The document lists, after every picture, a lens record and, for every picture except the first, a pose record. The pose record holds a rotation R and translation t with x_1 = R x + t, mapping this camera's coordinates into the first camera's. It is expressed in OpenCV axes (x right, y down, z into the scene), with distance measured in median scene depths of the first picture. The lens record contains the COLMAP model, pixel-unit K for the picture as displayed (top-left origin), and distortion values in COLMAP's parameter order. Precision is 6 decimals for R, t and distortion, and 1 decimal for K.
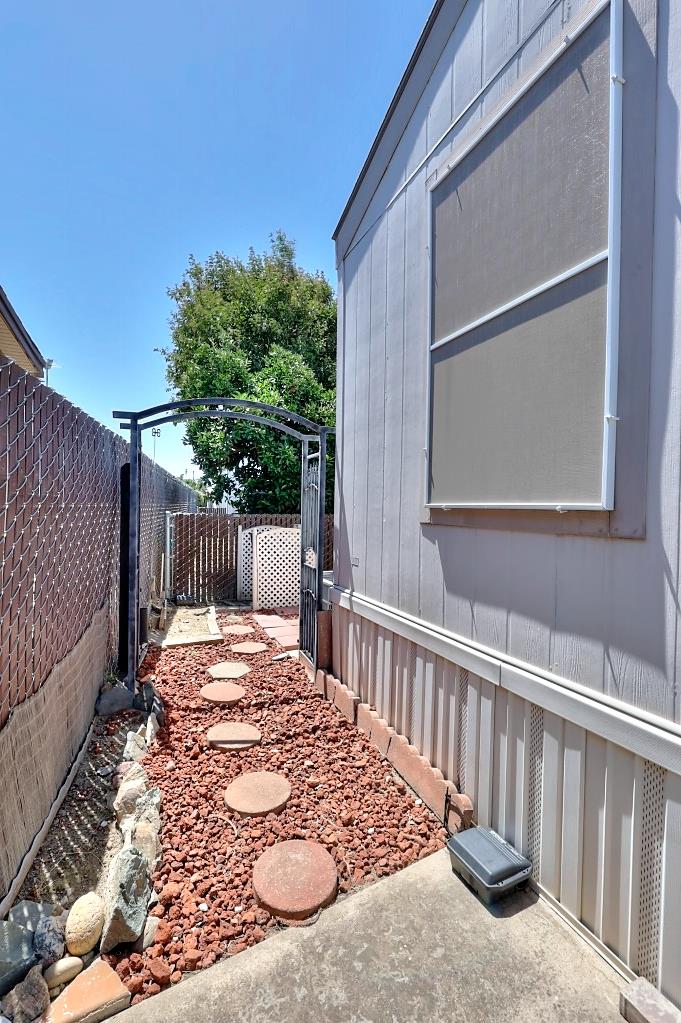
lens RADIAL K [[463.6, 0, 343.1], [0, 463.6, 512.1], [0, 0, 1]] dist [-0.003521, -0.000894]
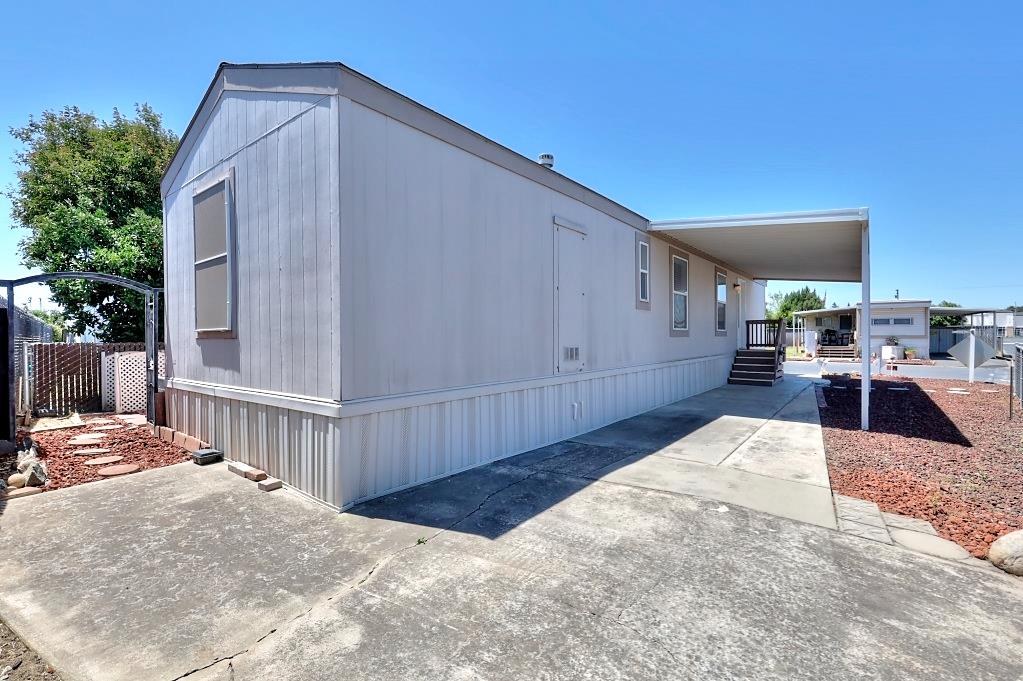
lens RADIAL K [[463.6, 0, 522.6], [0, 463.6, 339.5], [0, 0, 1]] dist [-0.003521, -0.000894]
pose [[0.879434, -0.024306, 0.475399, 0.179060], [0.028055, 0.999606, -0.000791, 0.026927], [-0.475193, 0.014033, 0.879770, -0.630023]]
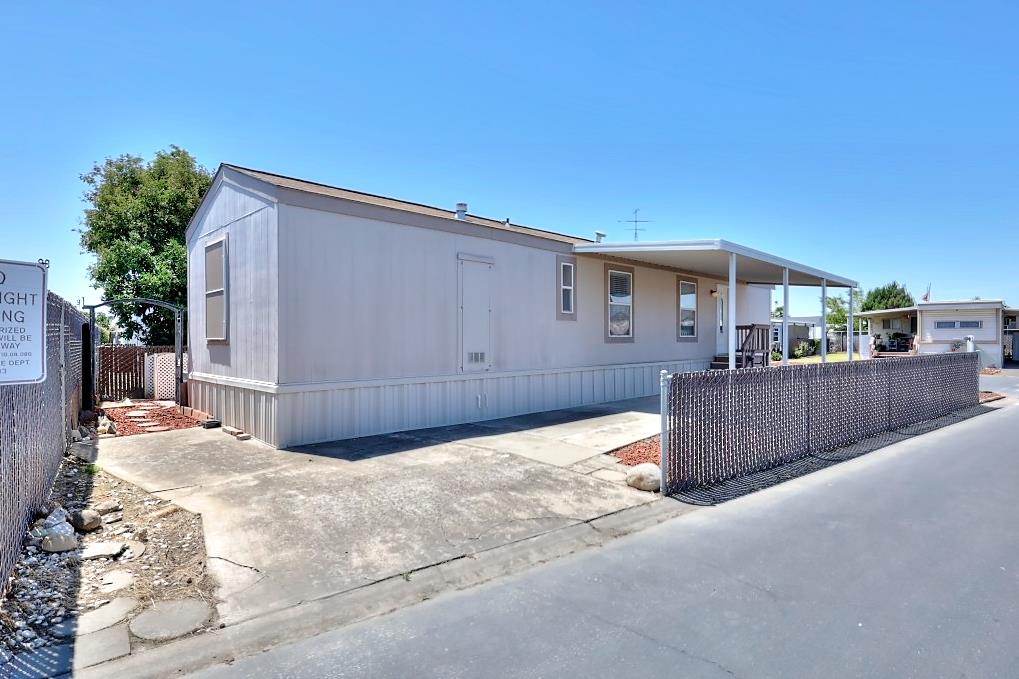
lens RADIAL K [[545.5, 0, 532.6], [0, 545.5, 336.3], [0, 0, 1]] dist [-0.019571, 0.004014]
pose [[0.926002, -0.016576, 0.377155, 0.309089], [0.022796, 0.999668, -0.012035, 0.023244], [-0.376830, 0.019742, 0.926072, -1.228607]]
